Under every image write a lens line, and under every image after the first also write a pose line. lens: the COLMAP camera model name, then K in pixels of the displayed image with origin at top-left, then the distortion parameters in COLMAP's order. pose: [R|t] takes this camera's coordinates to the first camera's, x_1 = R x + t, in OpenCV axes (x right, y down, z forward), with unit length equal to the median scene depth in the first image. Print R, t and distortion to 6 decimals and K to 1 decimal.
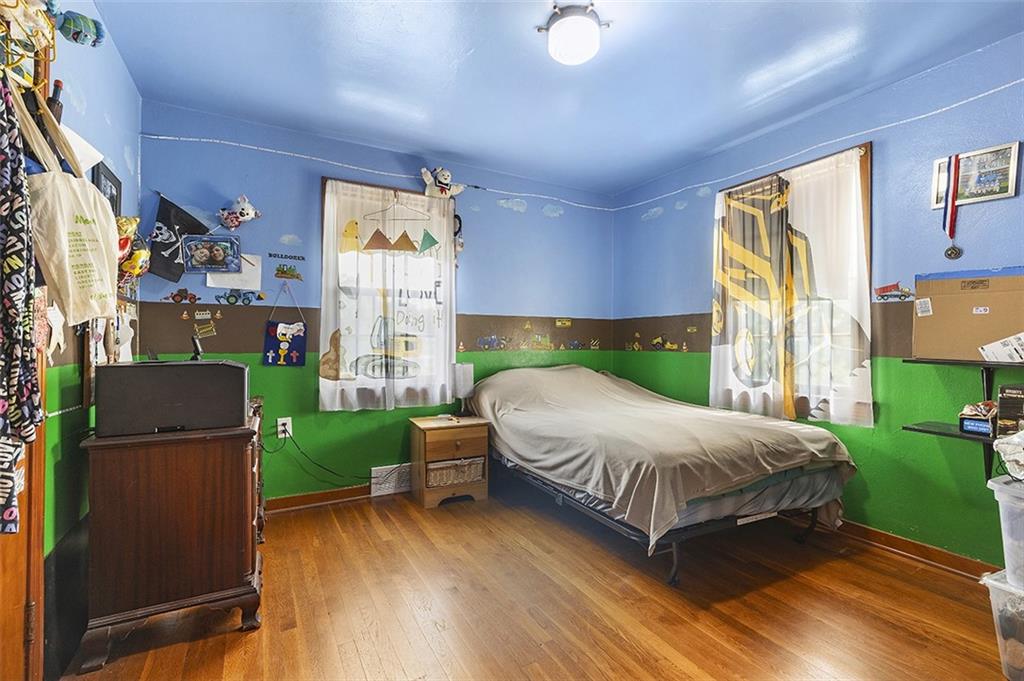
lens RADIAL K [[459.8, 0, 511.4], [0, 459.8, 339.2], [0, 0, 1]] dist [0.006029, -0.003129]
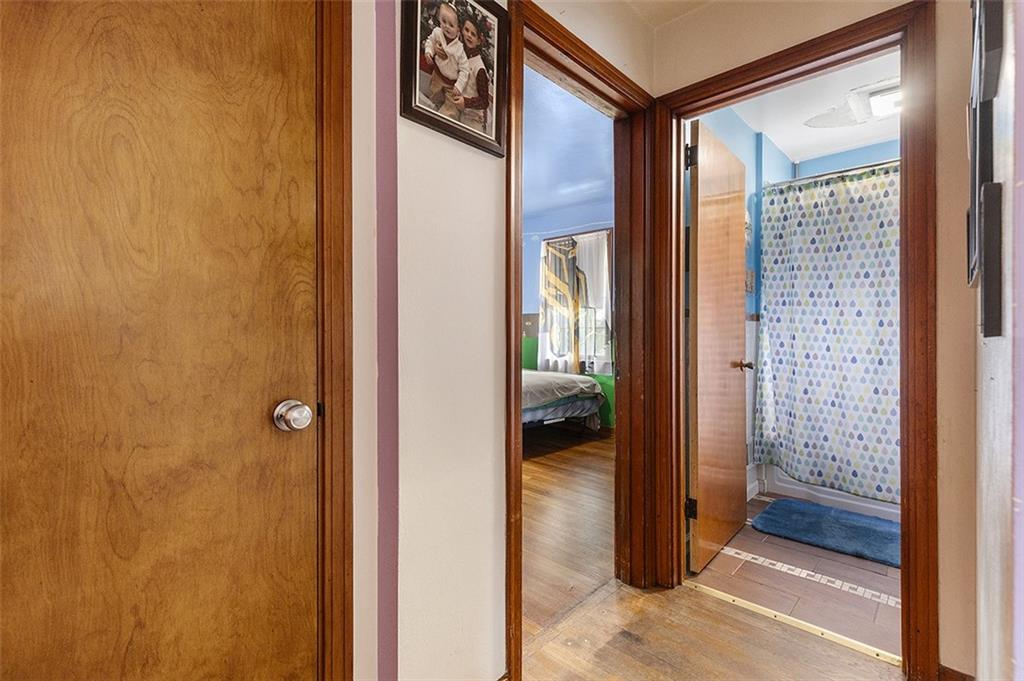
lens RADIAL K [[459.8, 0, 517.9], [0, 459.8, 332.3], [0, 0, 1]] dist [0.006029, -0.003129]
pose [[0.950698, -0.003176, 0.310103, -0.168004], [0.000423, 0.999960, 0.008946, -0.005718], [-0.310119, -0.008374, 0.950661, -0.618890]]
